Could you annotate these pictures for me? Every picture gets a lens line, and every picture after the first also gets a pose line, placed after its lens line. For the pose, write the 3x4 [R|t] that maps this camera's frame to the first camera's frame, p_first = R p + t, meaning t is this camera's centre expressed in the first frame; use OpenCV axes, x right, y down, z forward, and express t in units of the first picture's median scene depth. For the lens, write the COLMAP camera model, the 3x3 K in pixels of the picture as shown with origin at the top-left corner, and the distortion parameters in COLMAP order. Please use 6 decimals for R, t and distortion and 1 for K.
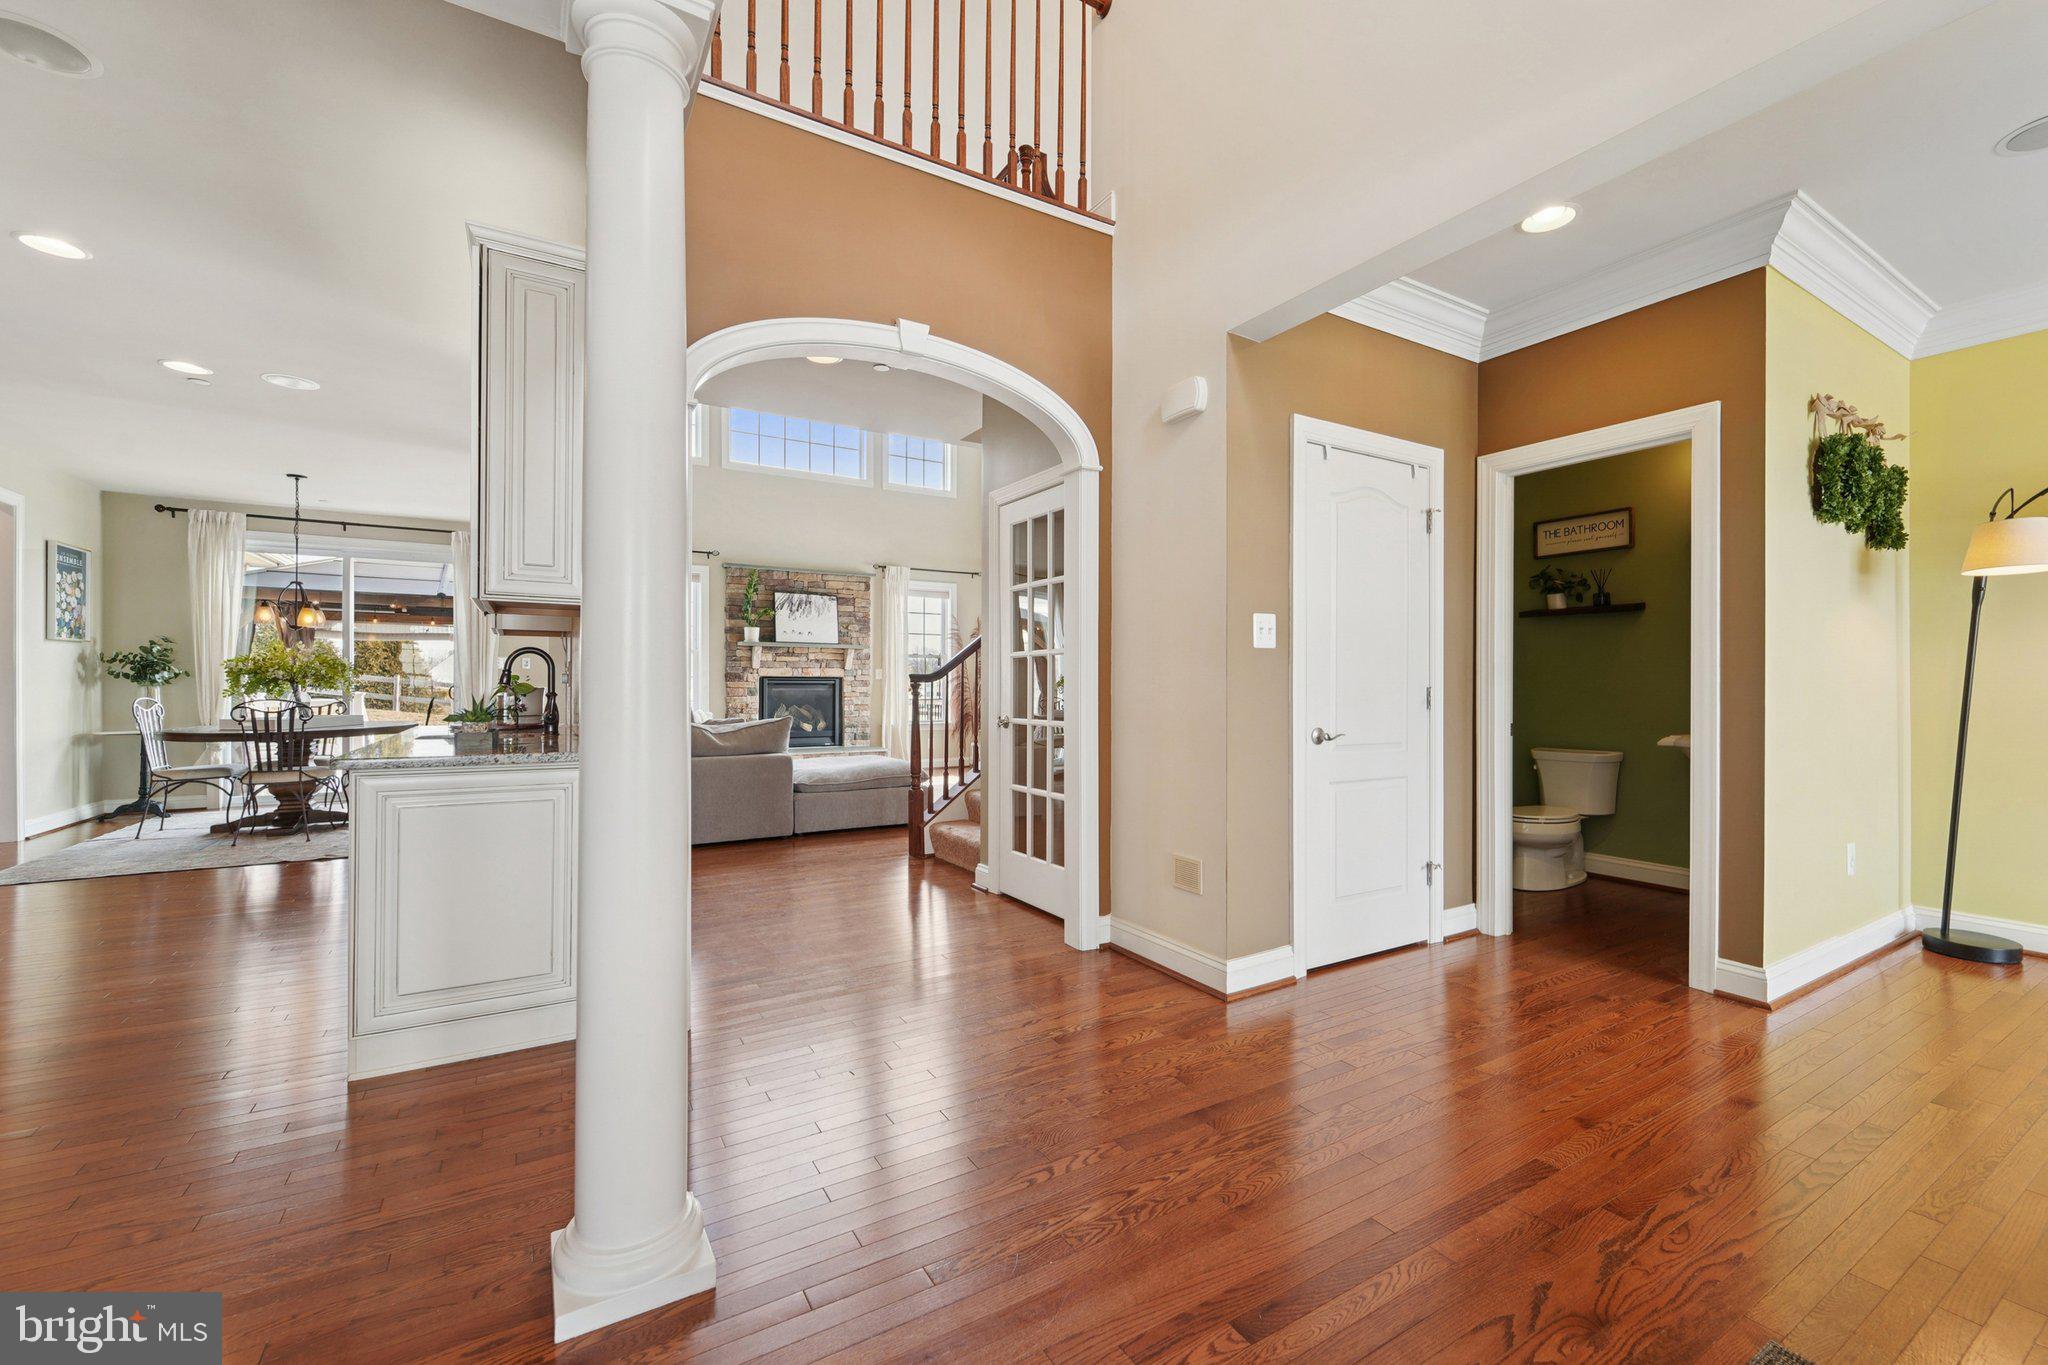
lens RADIAL K [[843.1, 0, 1040.7], [0, 843.1, 682.5], [0, 0, 1]] dist [-0.001101, -0.000648]
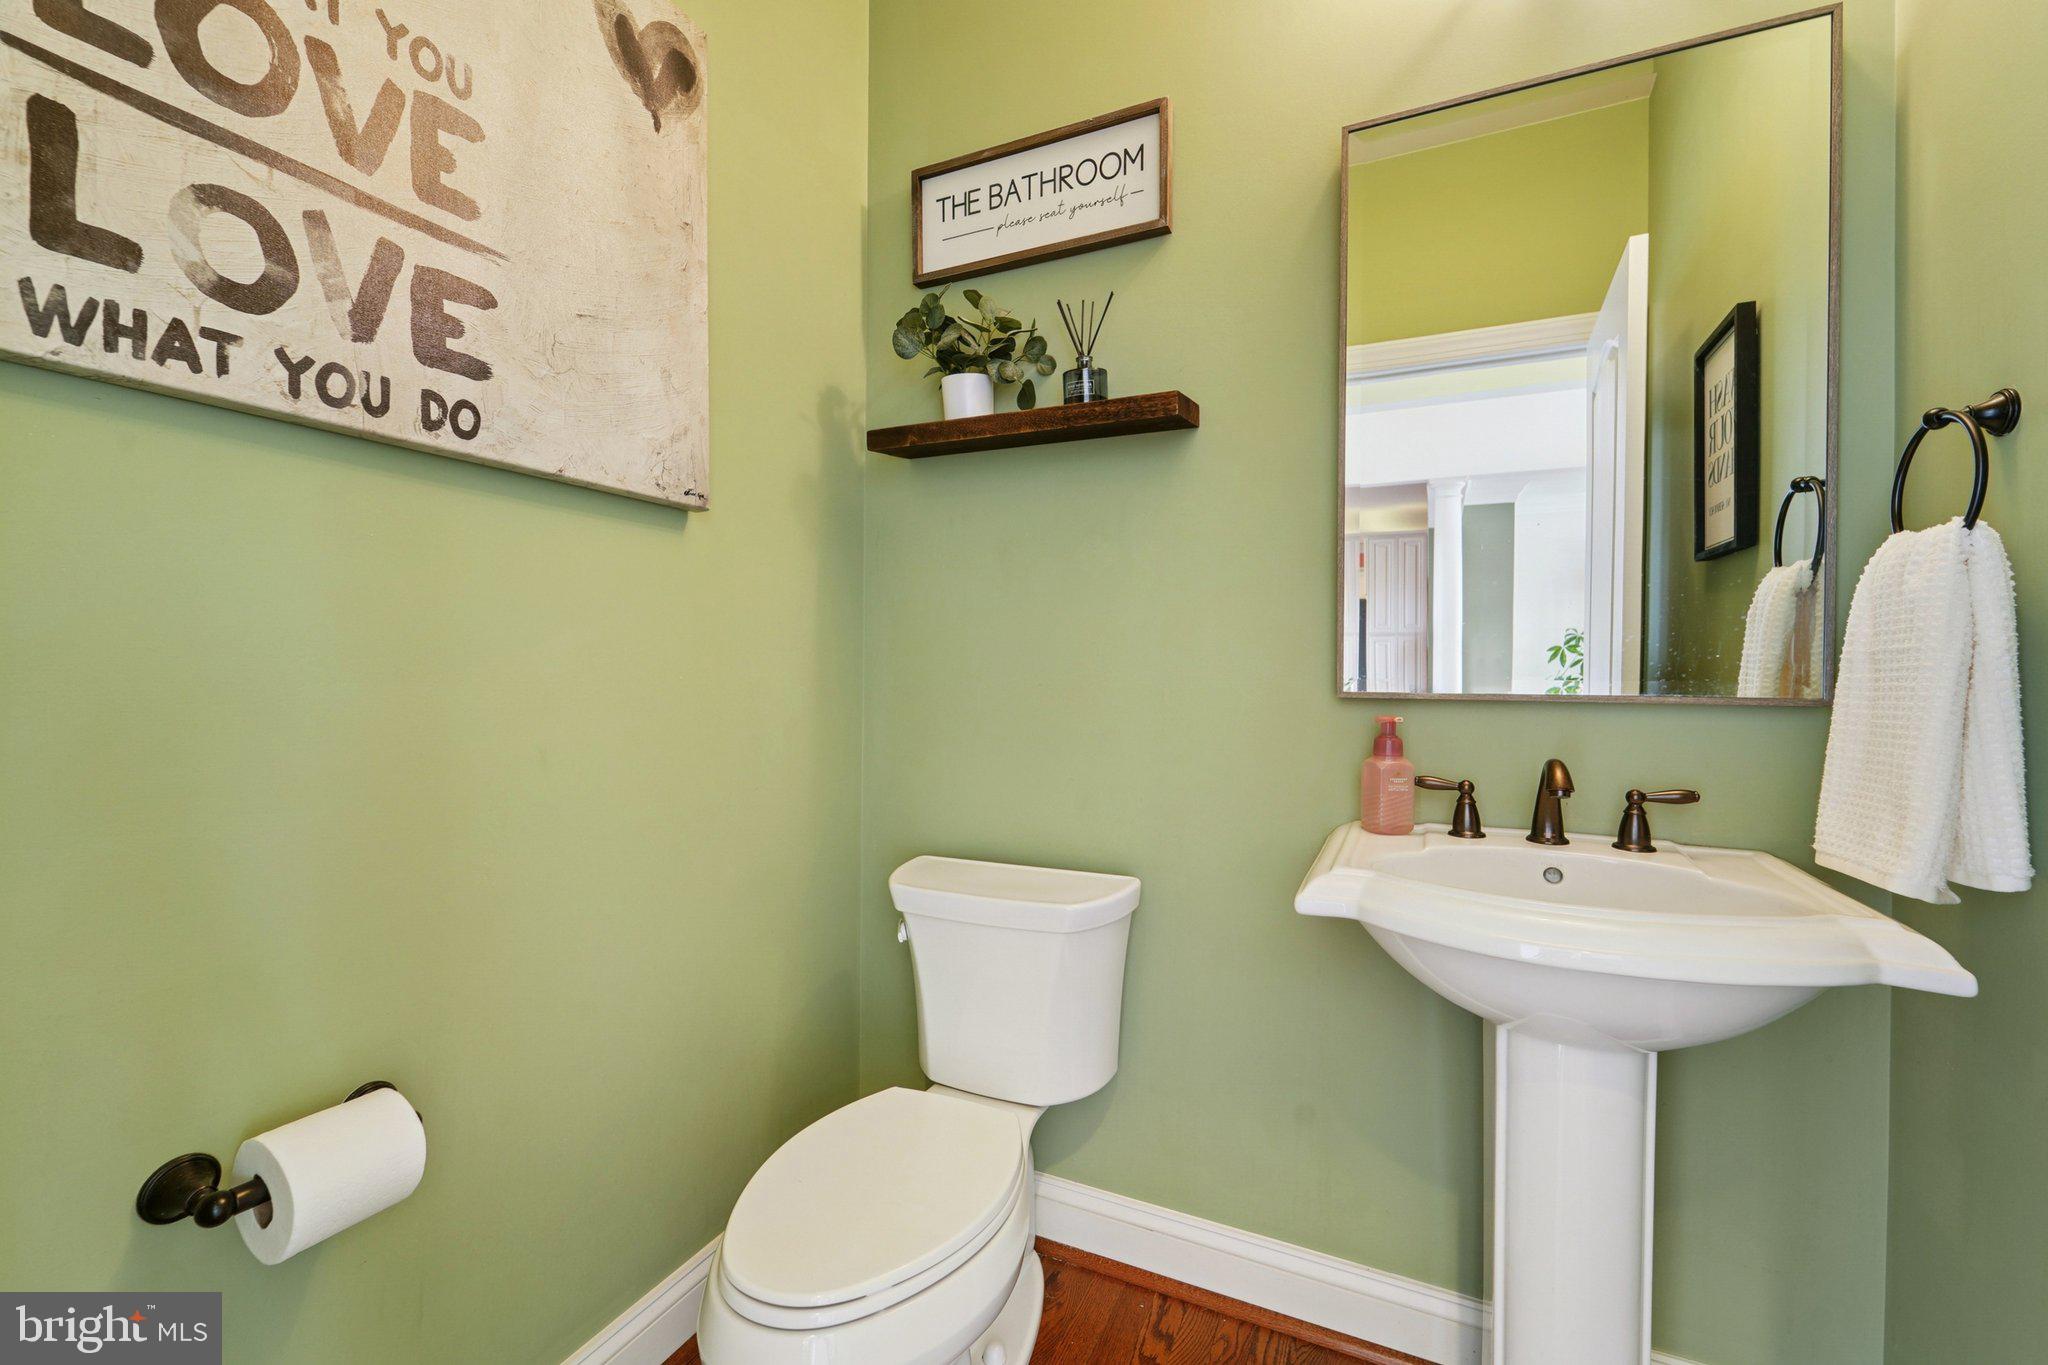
lens RADIAL K [[843.1, 0, 1023.4], [0, 843.1, 683.7], [0, 0, 1]] dist [-0.001101, -0.000648]
pose [[0.835788, -0.002016, 0.549049, 0.459143], [-0.004689, 0.999931, 0.010811, 0.010217], [-0.549032, -0.011610, 0.835720, 0.727513]]
